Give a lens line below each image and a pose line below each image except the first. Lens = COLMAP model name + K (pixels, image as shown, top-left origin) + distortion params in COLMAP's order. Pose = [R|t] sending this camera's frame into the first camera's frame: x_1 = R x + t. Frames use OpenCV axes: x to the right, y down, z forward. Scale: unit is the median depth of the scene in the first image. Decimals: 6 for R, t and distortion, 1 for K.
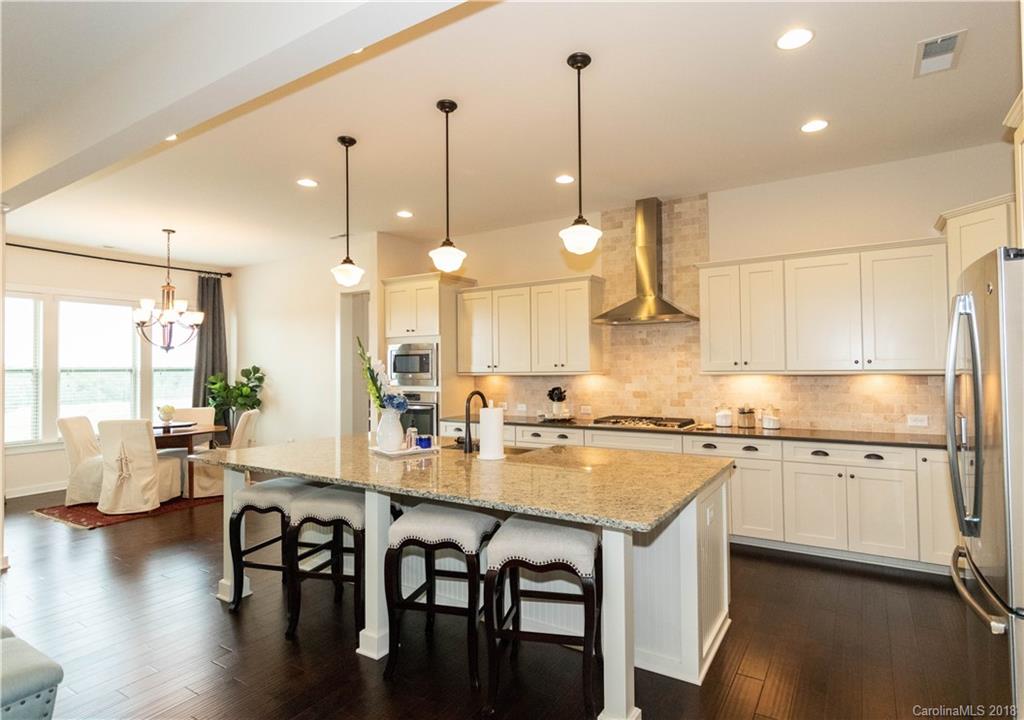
lens RADIAL K [[541.3, 0, 513.6], [0, 541.3, 358.0], [0, 0, 1]] dist [-0.000327, 0.000004]
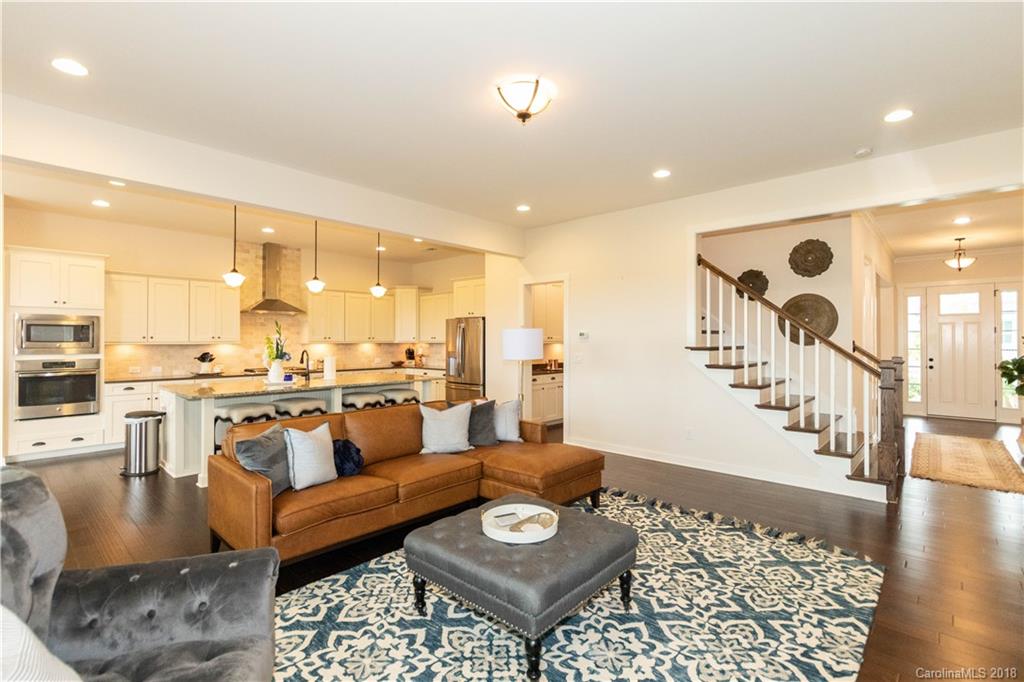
lens RADIAL K [[475.5, 0, 510.6], [0, 475.5, 338.4], [0, 0, 1]] dist [-0.000808, 0.000040]
pose [[0.168443, 0.011137, 0.985648, -1.078820], [-0.023139, 0.999705, -0.007342, 0.006808], [-0.985440, -0.021570, 0.168652, -0.020397]]
